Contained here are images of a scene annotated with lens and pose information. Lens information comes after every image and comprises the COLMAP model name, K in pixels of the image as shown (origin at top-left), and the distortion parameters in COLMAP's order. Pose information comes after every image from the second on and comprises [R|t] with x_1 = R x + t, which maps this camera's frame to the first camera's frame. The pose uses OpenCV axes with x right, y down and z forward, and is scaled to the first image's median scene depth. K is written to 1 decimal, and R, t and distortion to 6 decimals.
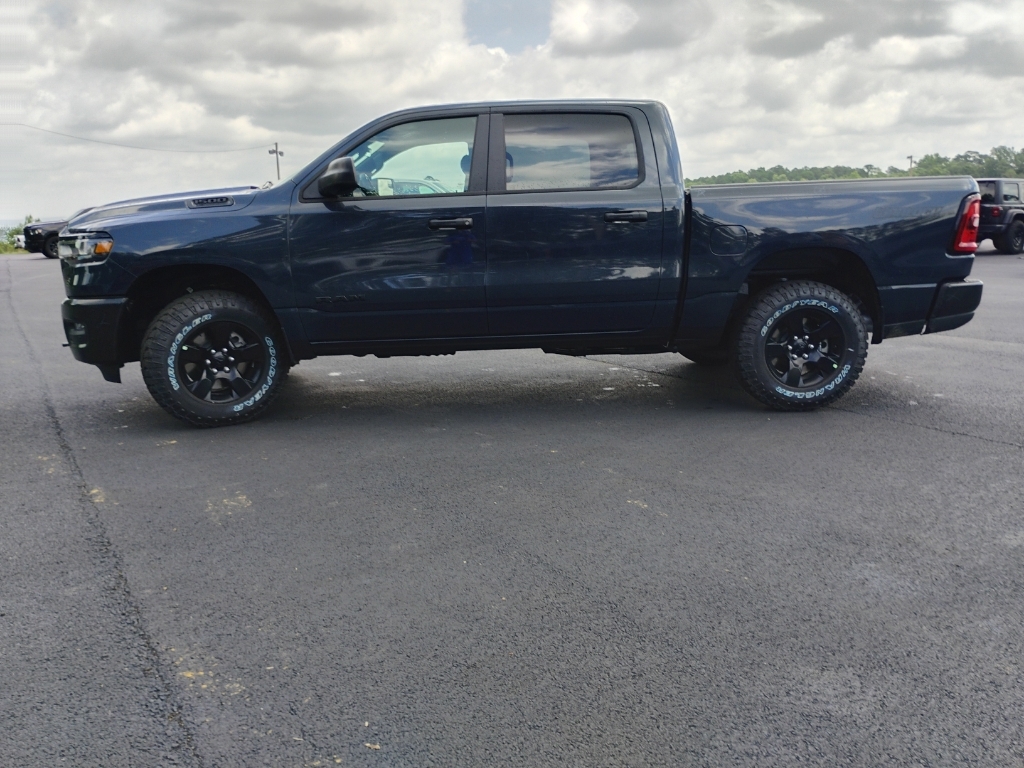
lens RADIAL K [[872.4, 0, 512.0], [0, 872.4, 384.0], [0, 0, 1]] dist [0.091262, -0.131293]
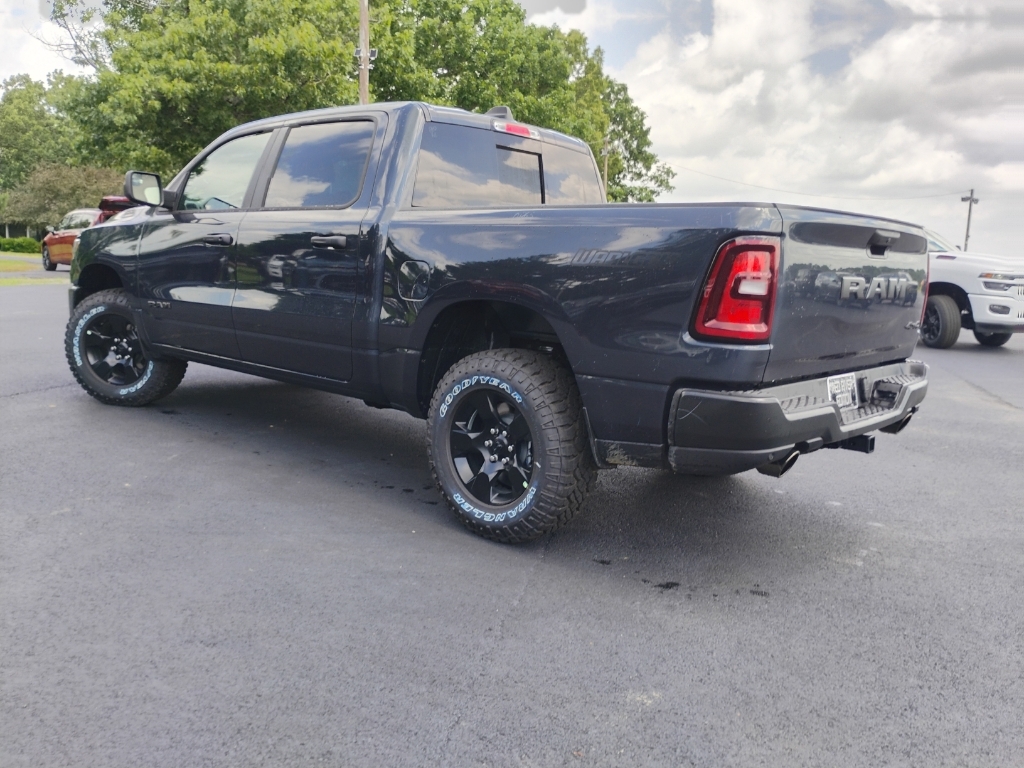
lens RADIAL K [[872.4, 0, 512.0], [0, 872.4, 384.0], [0, 0, 1]] dist [0.091262, -0.131293]
pose [[0.685009, 0.159332, -0.710898, 0.812564], [-0.197829, 0.979808, 0.028977, -0.110980], [0.701161, 0.120787, 0.702698, 0.526950]]
